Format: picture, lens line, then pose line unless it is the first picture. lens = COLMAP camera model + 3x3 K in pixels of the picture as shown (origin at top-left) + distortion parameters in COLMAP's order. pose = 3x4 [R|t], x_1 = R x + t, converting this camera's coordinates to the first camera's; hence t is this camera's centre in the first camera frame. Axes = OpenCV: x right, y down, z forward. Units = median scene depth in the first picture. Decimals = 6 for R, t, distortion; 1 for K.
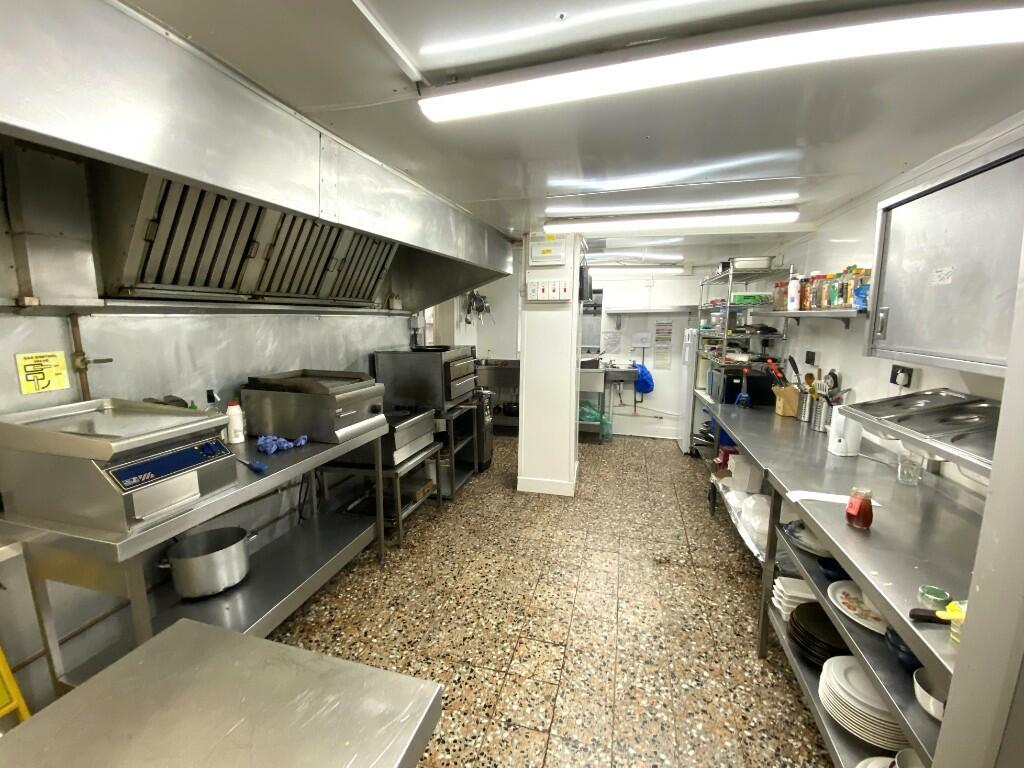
lens RADIAL K [[422.5, 0, 512.0], [0, 422.5, 384.0], [0, 0, 1]] dist [0.019237, -0.020544]
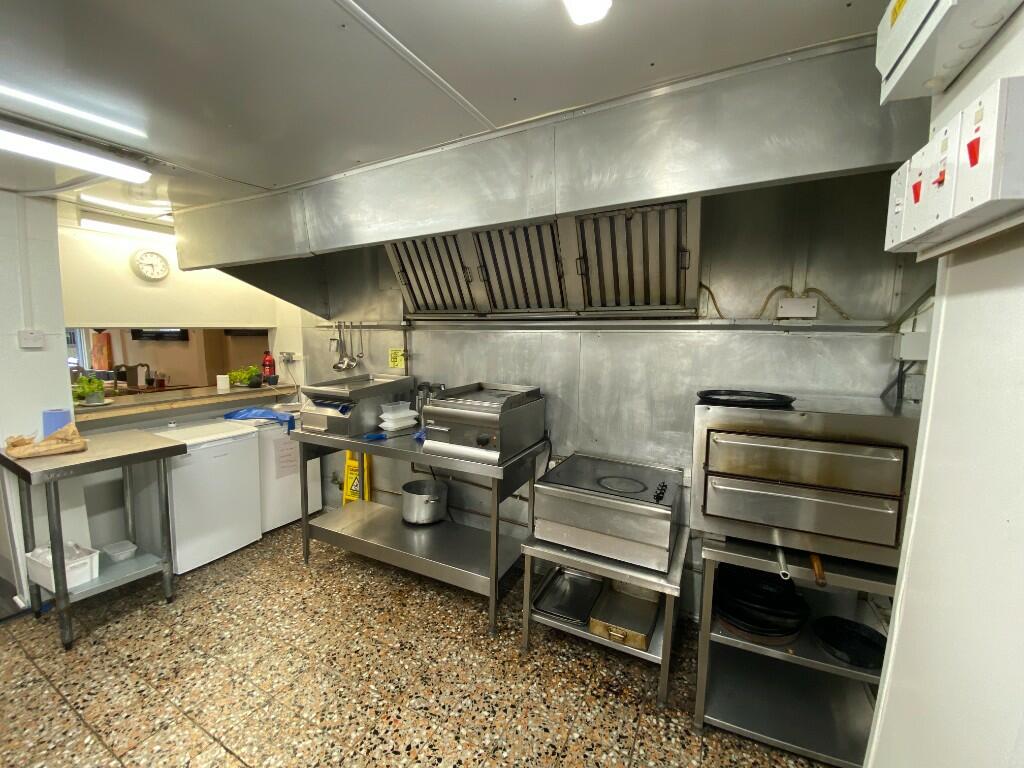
lens RADIAL K [[422.5, 0, 512.0], [0, 422.5, 384.0], [0, 0, 1]] dist [0.019237, -0.020544]
pose [[-0.214695, 0.101884, -0.971352, 0.465546], [-0.167801, 0.975908, 0.139450, -0.177802], [0.962158, 0.192933, -0.192427, 1.229819]]
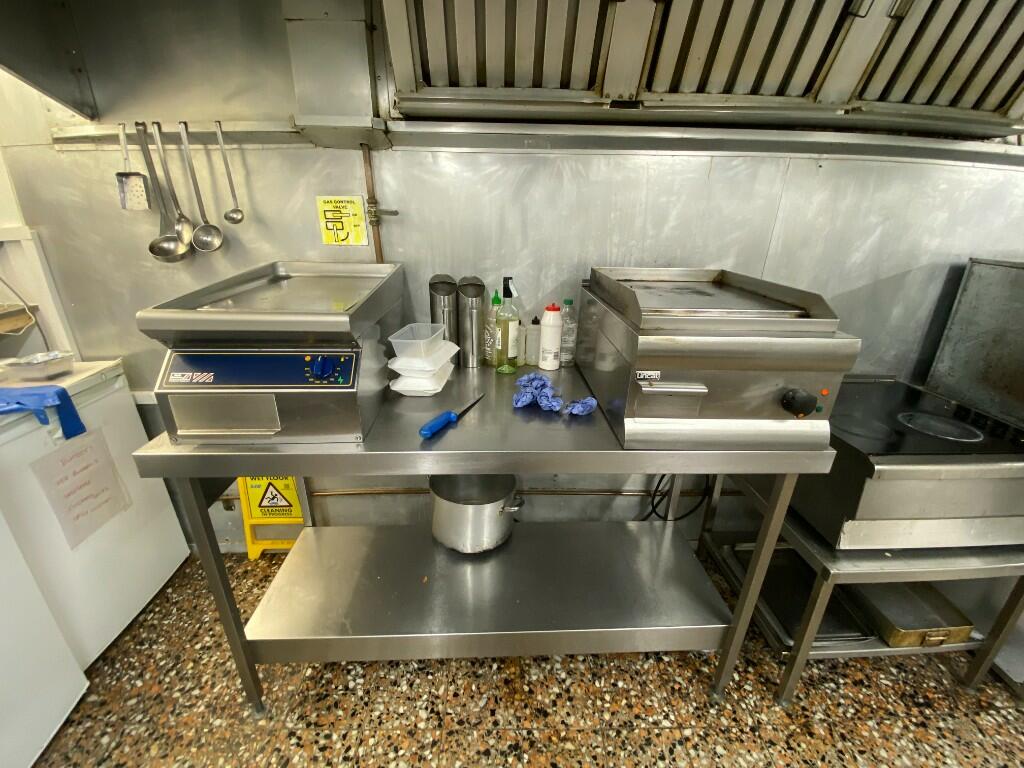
lens RADIAL K [[422.5, 0, 512.0], [0, 422.5, 384.0], [0, 0, 1]] dist [0.019237, -0.020544]
pose [[0.279963, 0.355219, -0.891875, -0.074553], [-0.161843, 0.933192, 0.320872, -0.033233], [0.946270, 0.054511, 0.318749, 0.677440]]
